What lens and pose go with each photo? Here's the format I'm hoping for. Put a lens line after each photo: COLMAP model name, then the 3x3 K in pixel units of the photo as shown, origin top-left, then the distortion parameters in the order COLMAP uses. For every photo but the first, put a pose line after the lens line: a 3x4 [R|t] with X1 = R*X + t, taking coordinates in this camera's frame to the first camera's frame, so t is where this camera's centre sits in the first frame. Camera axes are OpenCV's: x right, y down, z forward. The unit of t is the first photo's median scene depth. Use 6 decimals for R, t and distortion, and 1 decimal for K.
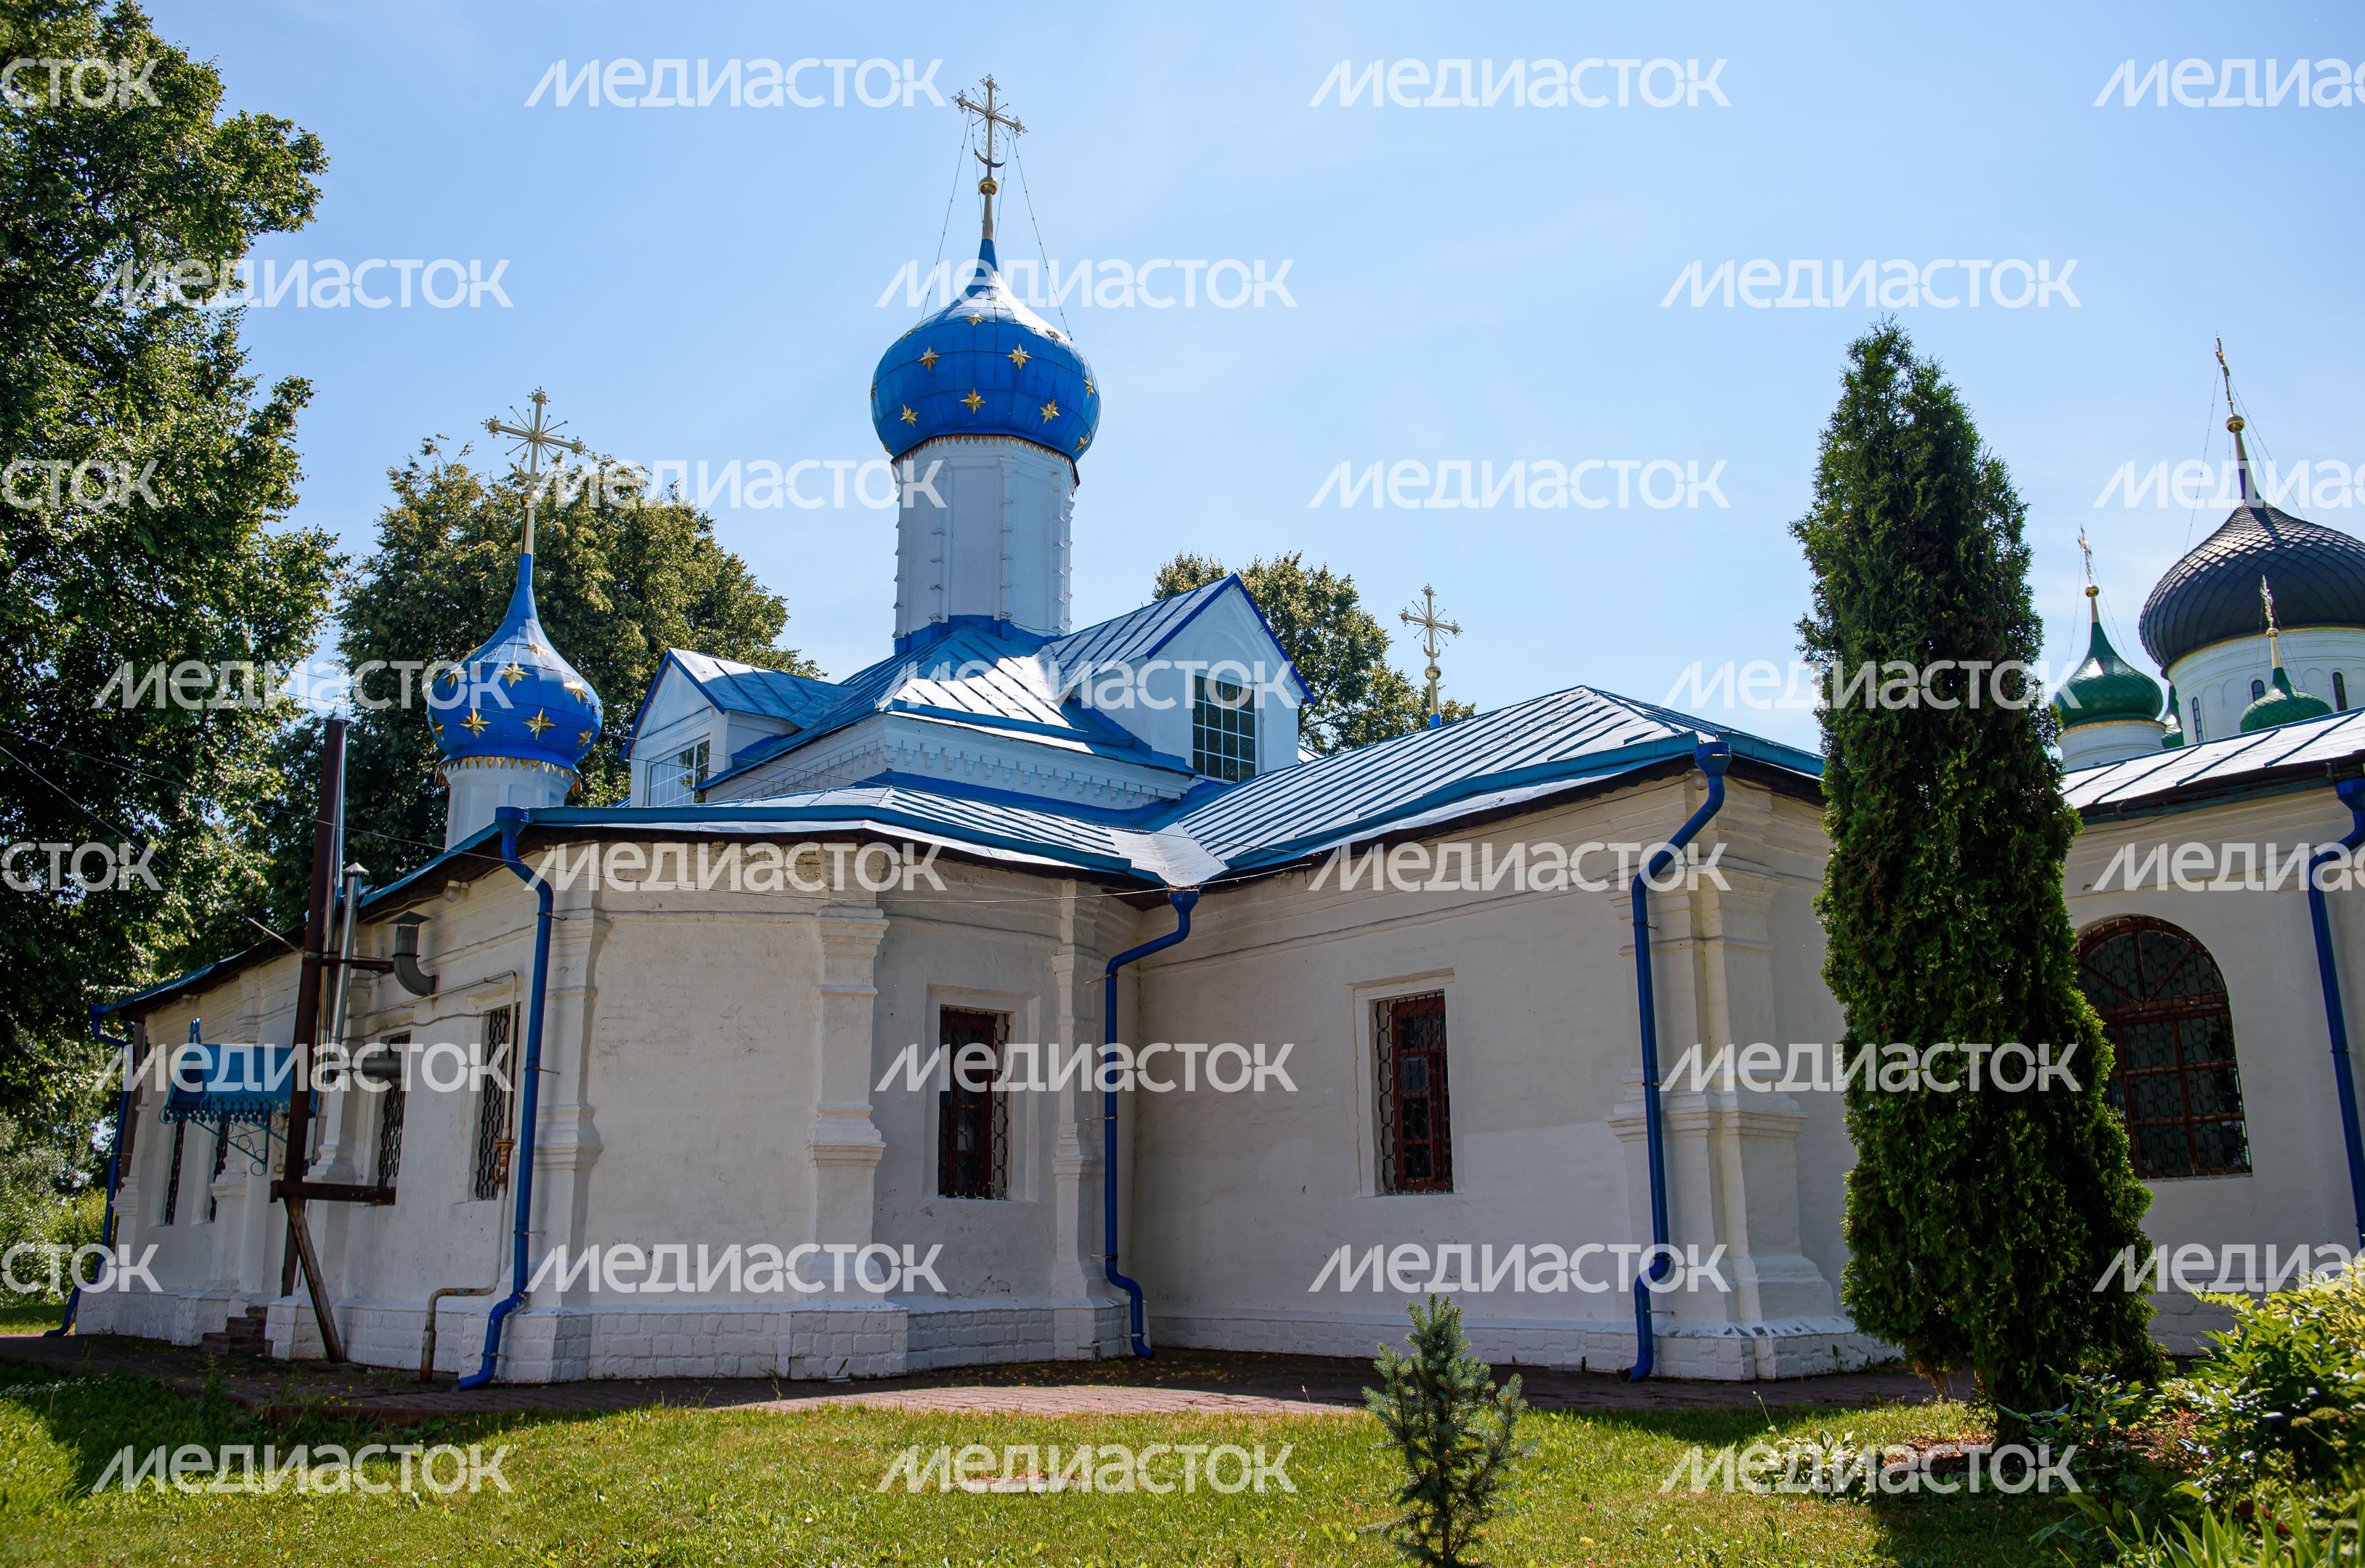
lens RADIAL K [[1863.8, 0, 1180.2], [0, 1863.8, 799.7], [0, 0, 1]] dist [-0.031808, -0.006427]
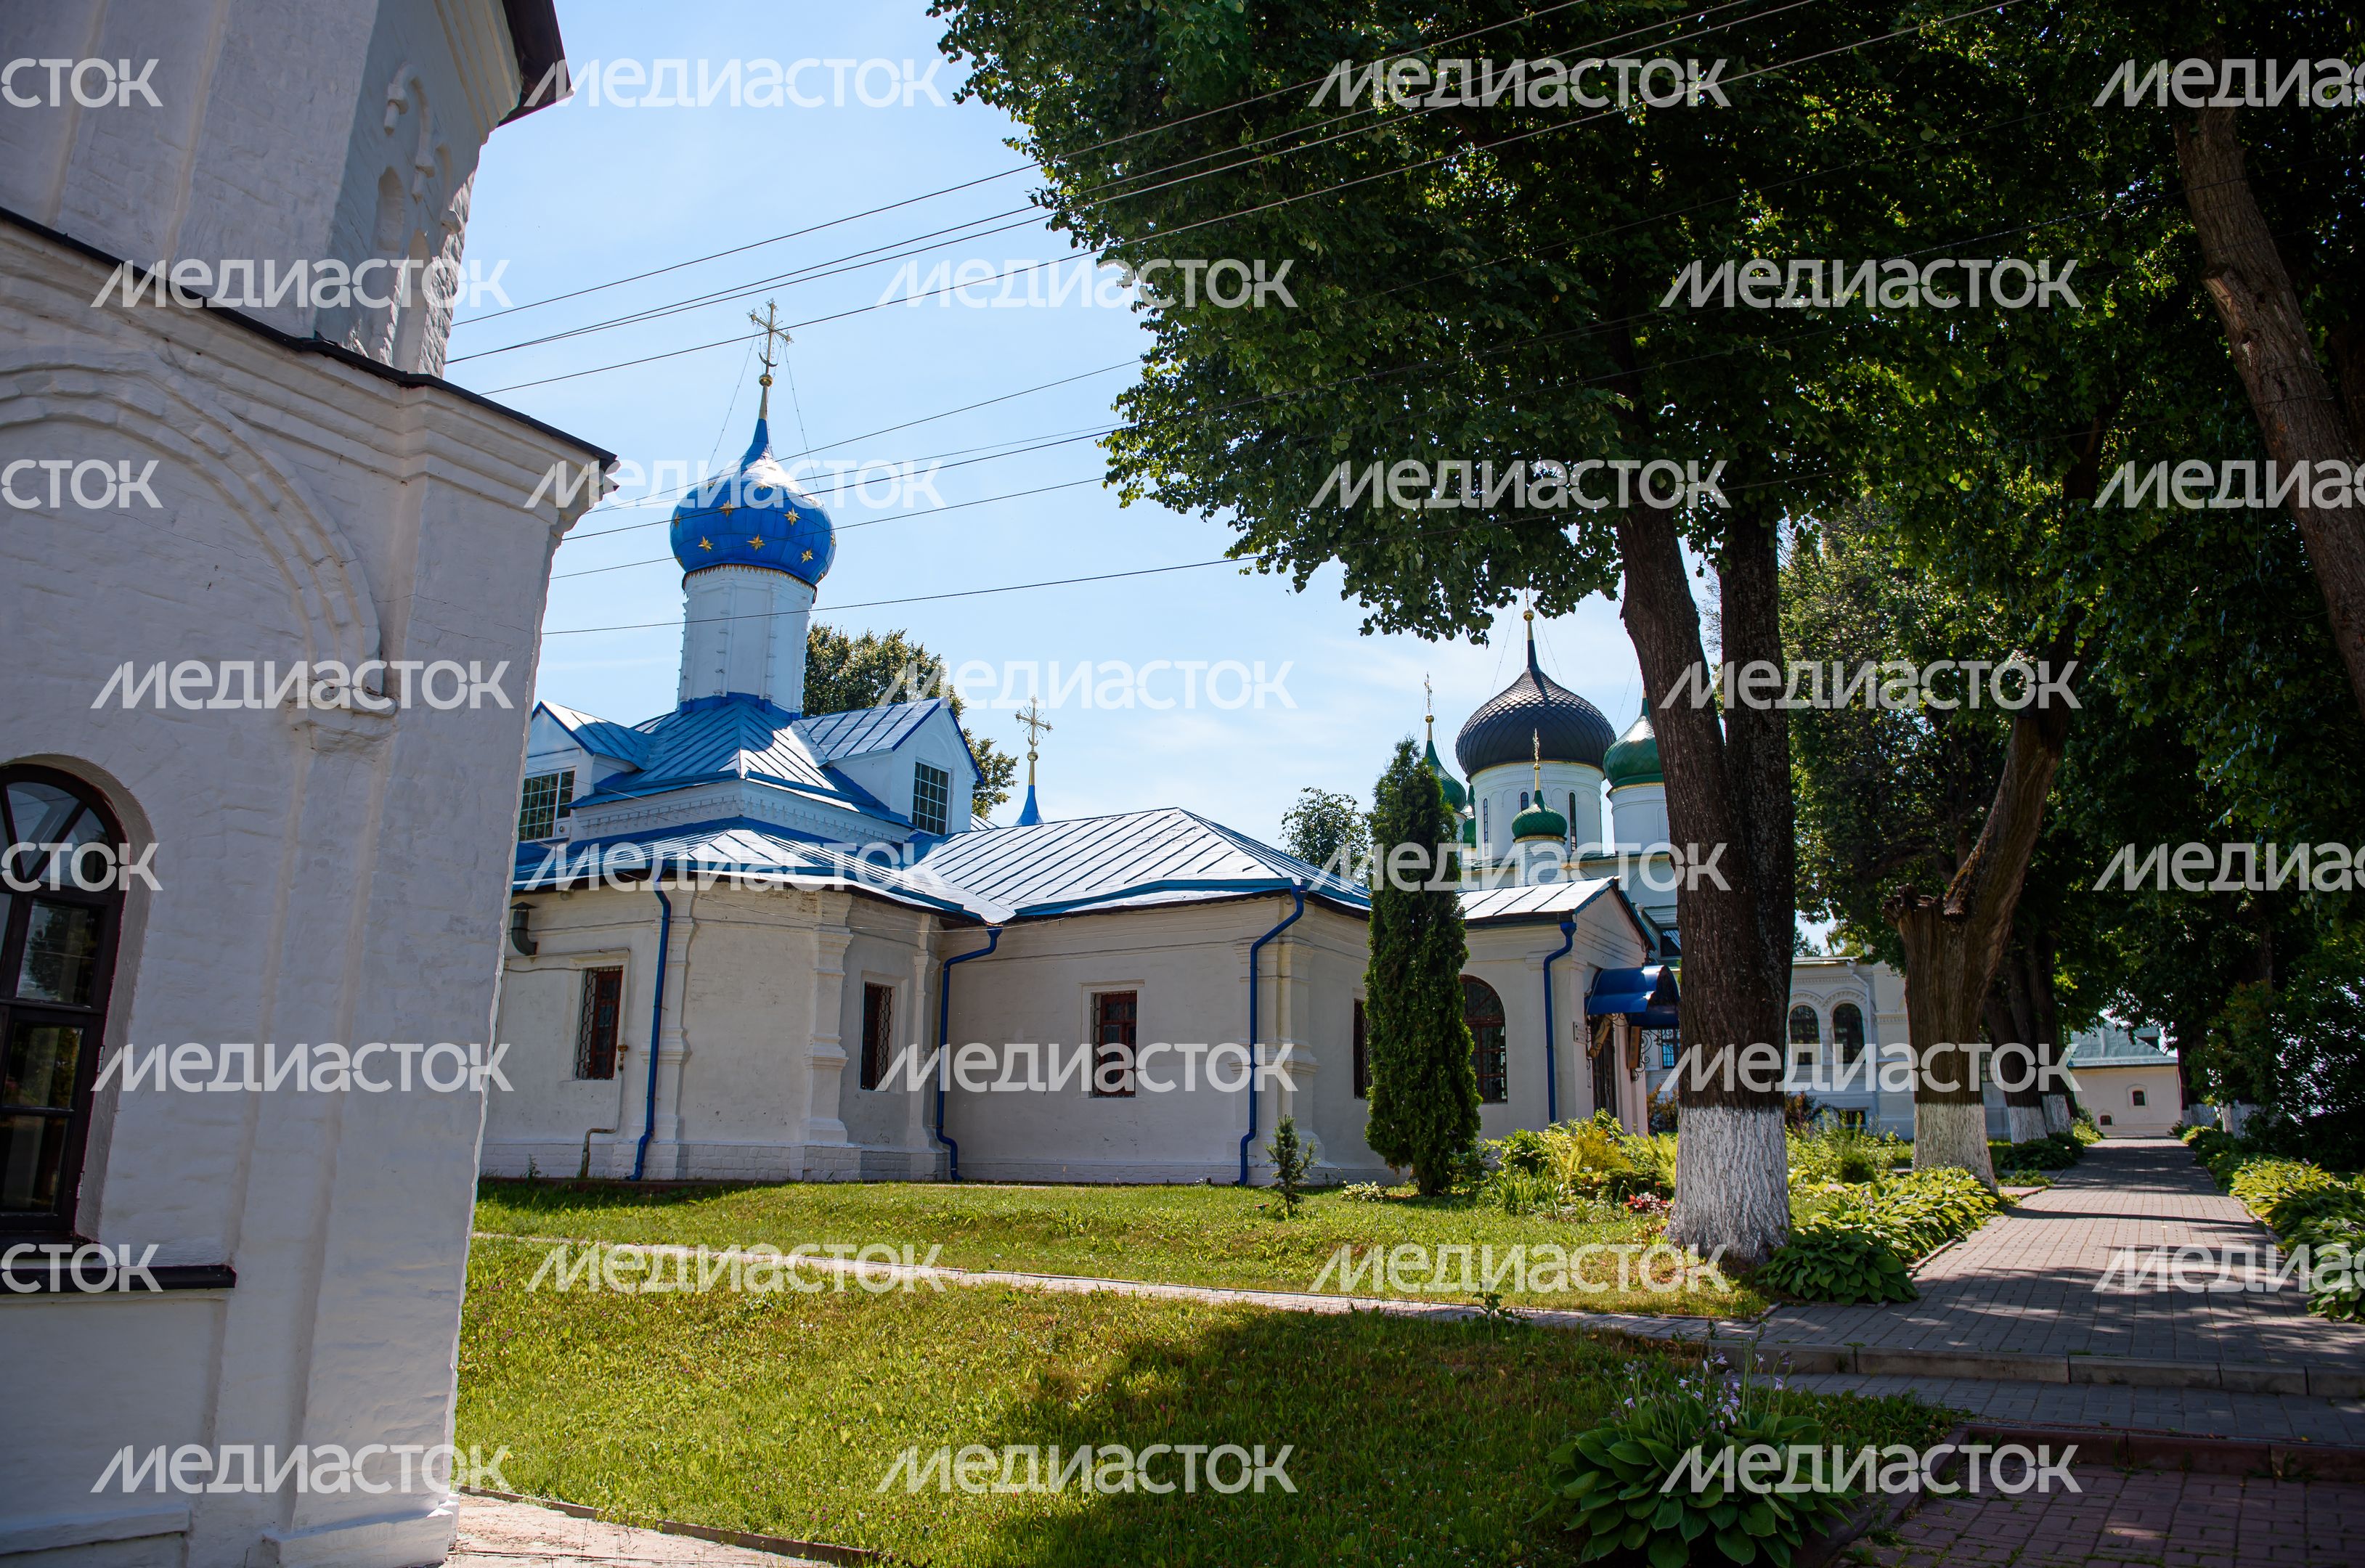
lens RADIAL K [[1701.9, 0, 1183.3], [0, 1701.9, 794.8], [0, 0, 1]] dist [-0.055962, -0.001335]
pose [[0.938461, 0.095410, 0.331945, -0.241775], [-0.100291, 0.994955, -0.002436, -0.057328], [-0.330502, -0.031005, 0.943296, -0.380837]]
